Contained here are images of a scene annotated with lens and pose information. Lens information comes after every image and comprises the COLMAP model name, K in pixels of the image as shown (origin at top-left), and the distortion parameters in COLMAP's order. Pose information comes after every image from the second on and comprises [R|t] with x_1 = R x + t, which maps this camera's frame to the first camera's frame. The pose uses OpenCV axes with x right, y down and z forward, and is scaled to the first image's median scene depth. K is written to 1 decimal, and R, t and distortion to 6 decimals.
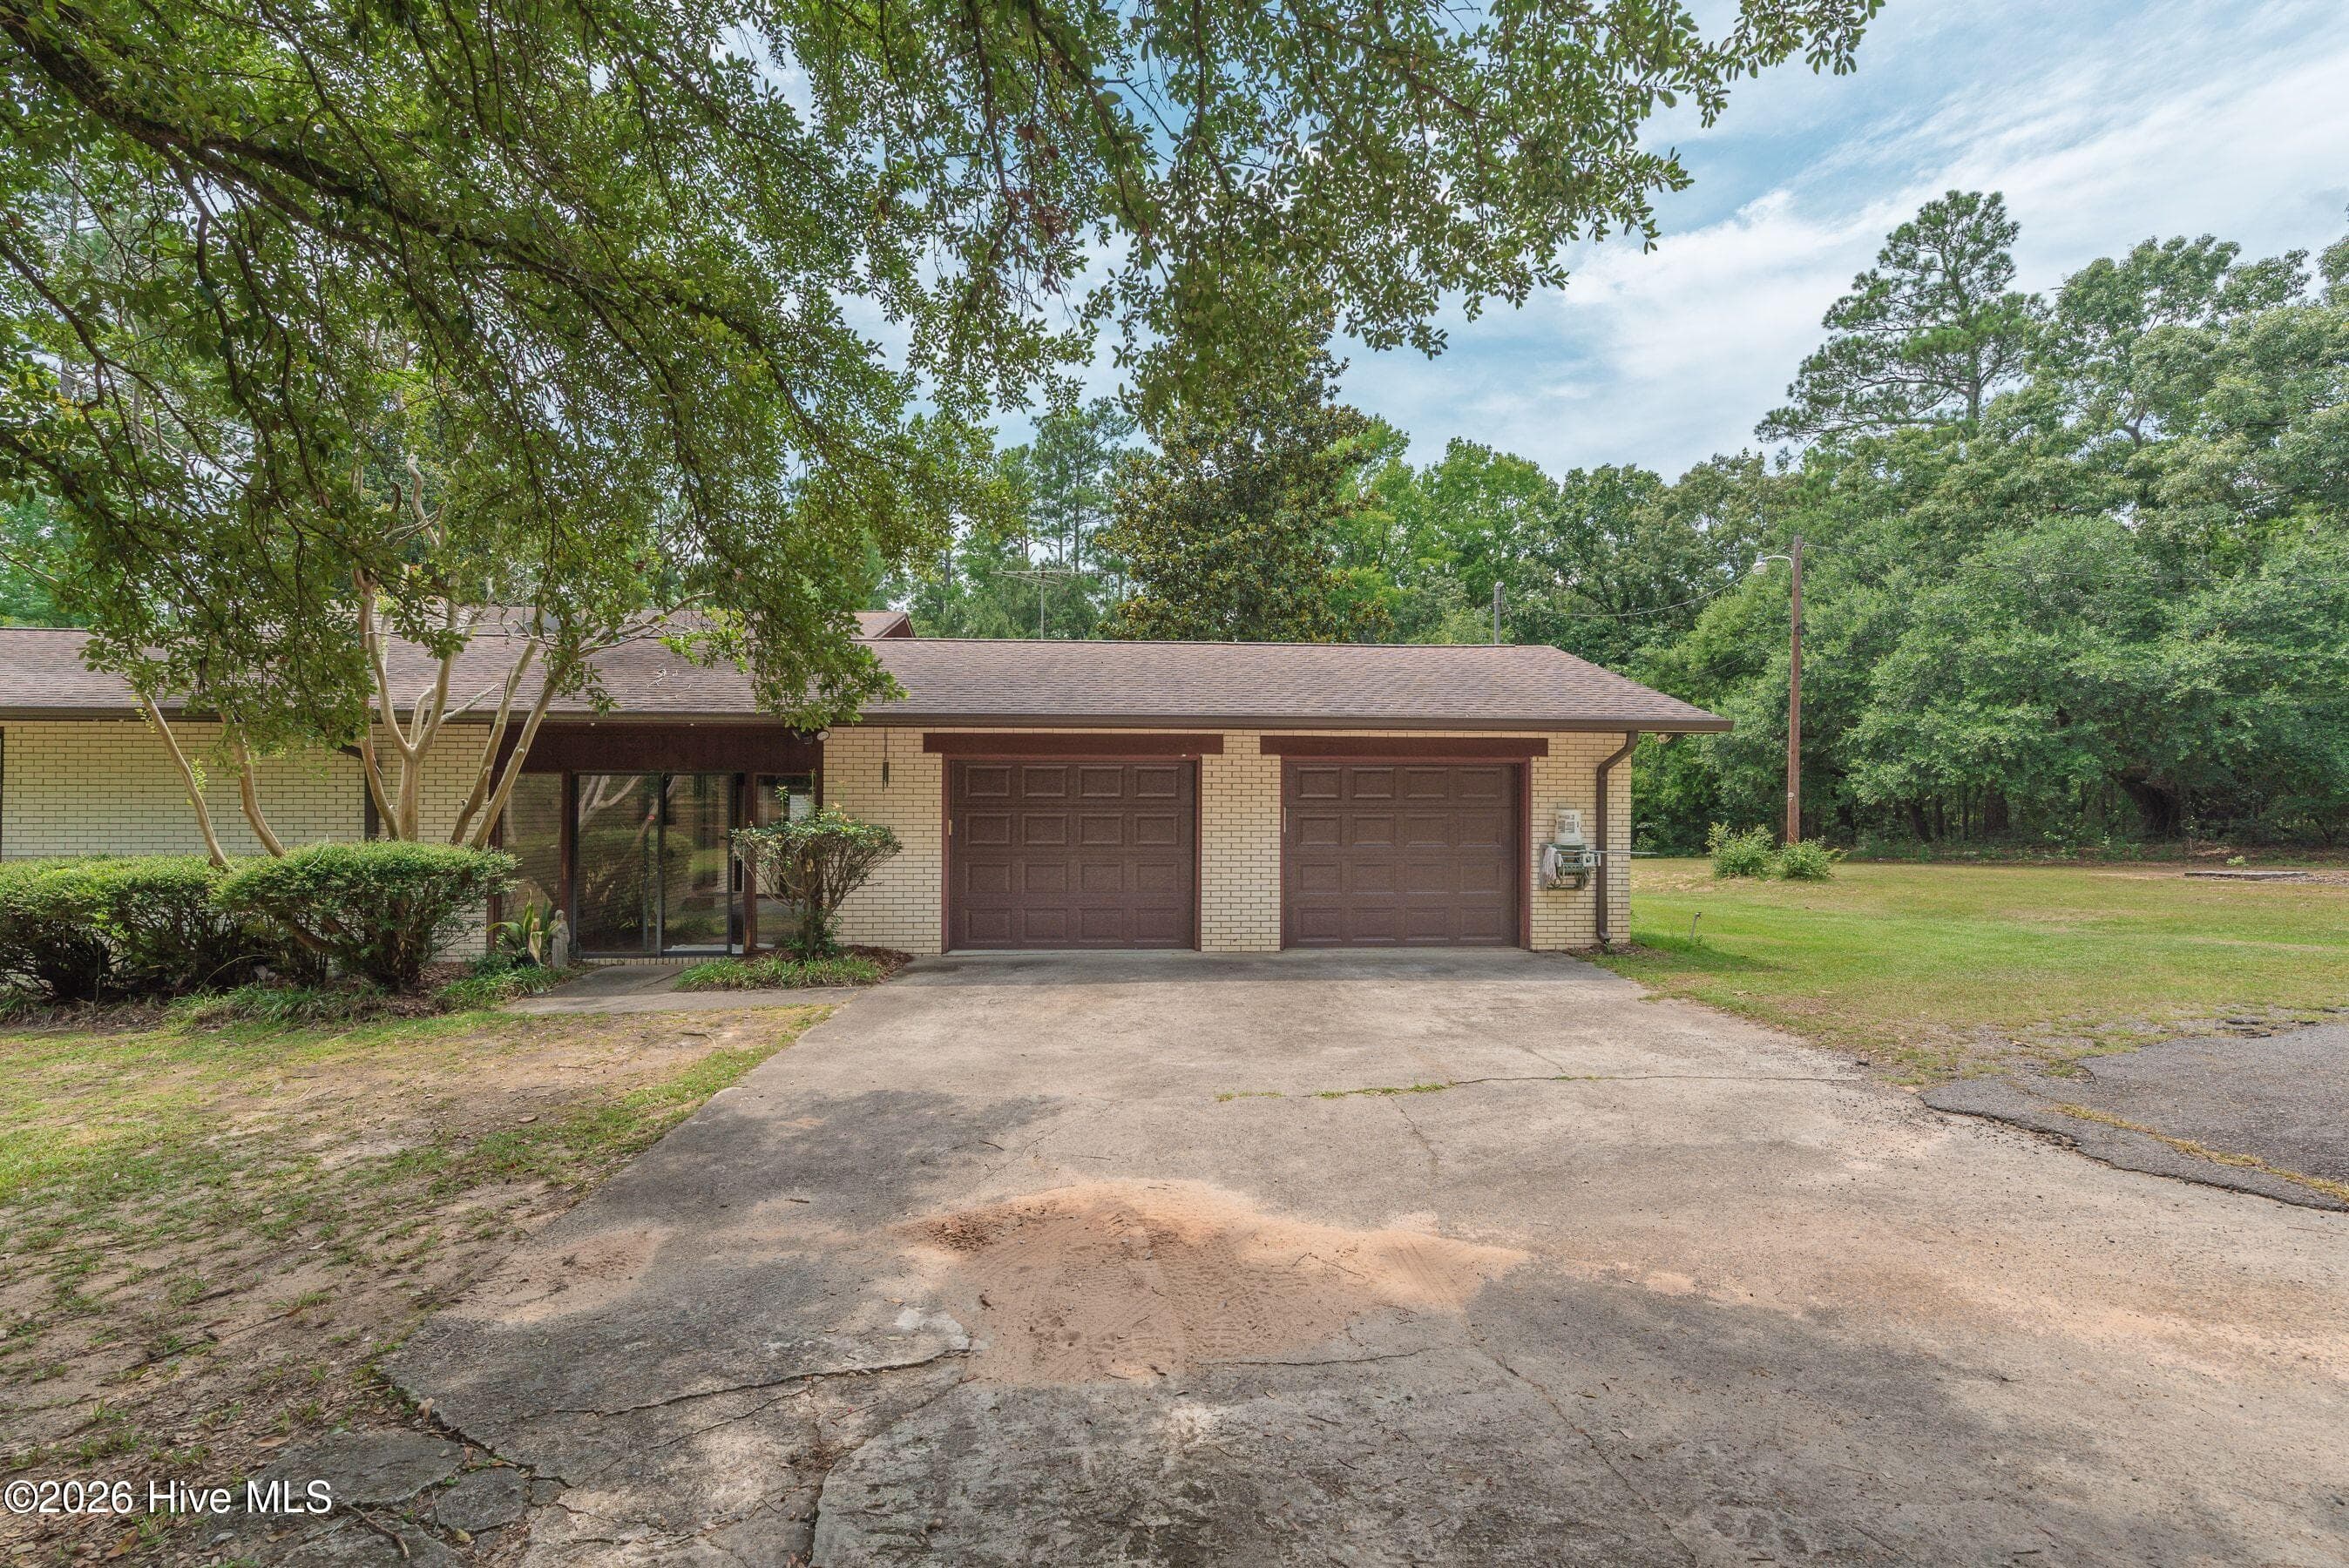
lens RADIAL K [[1009.0, 0, 1173.7], [0, 1009.0, 787.3], [0, 0, 1]] dist [0.004155, -0.000744]
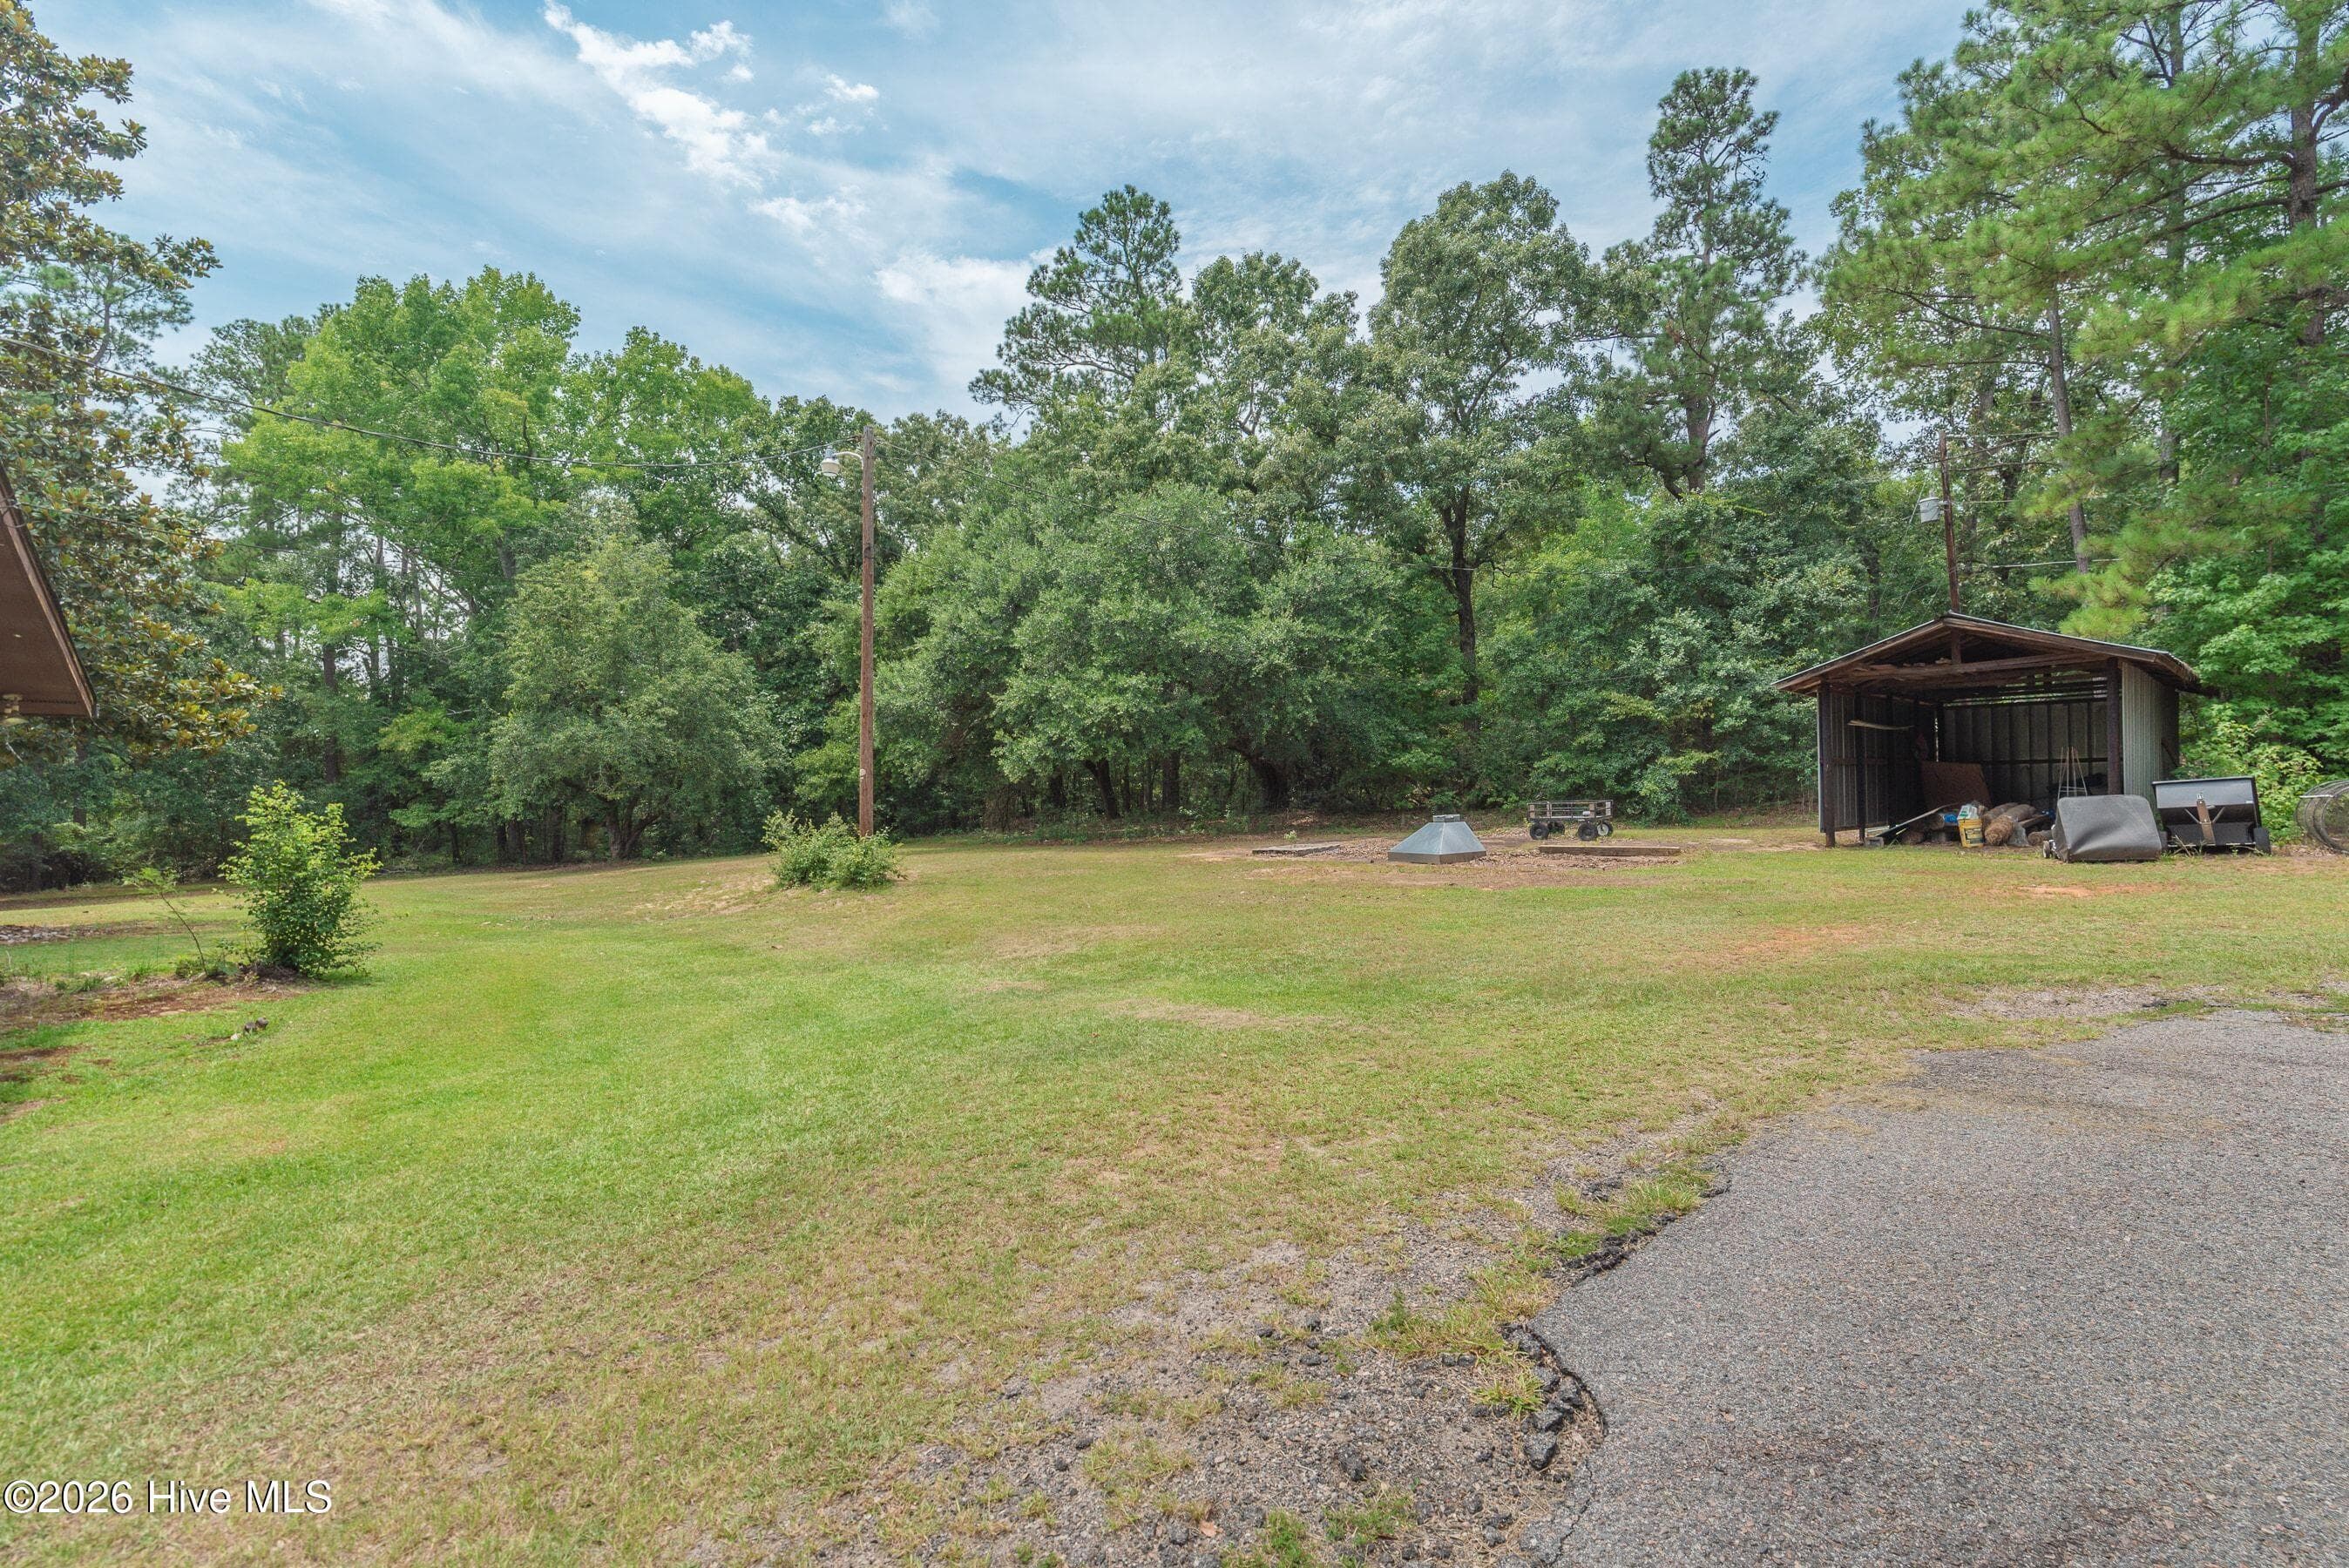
lens RADIAL K [[1009.0, 0, 1174.5], [0, 1009.0, 774.1], [0, 0, 1]] dist [0.004155, -0.000744]
pose [[0.806684, -0.008583, 0.590921, 0.262804], [0.004938, 0.999958, 0.007784, 0.003220], [-0.590963, -0.003361, 0.806692, 0.192617]]
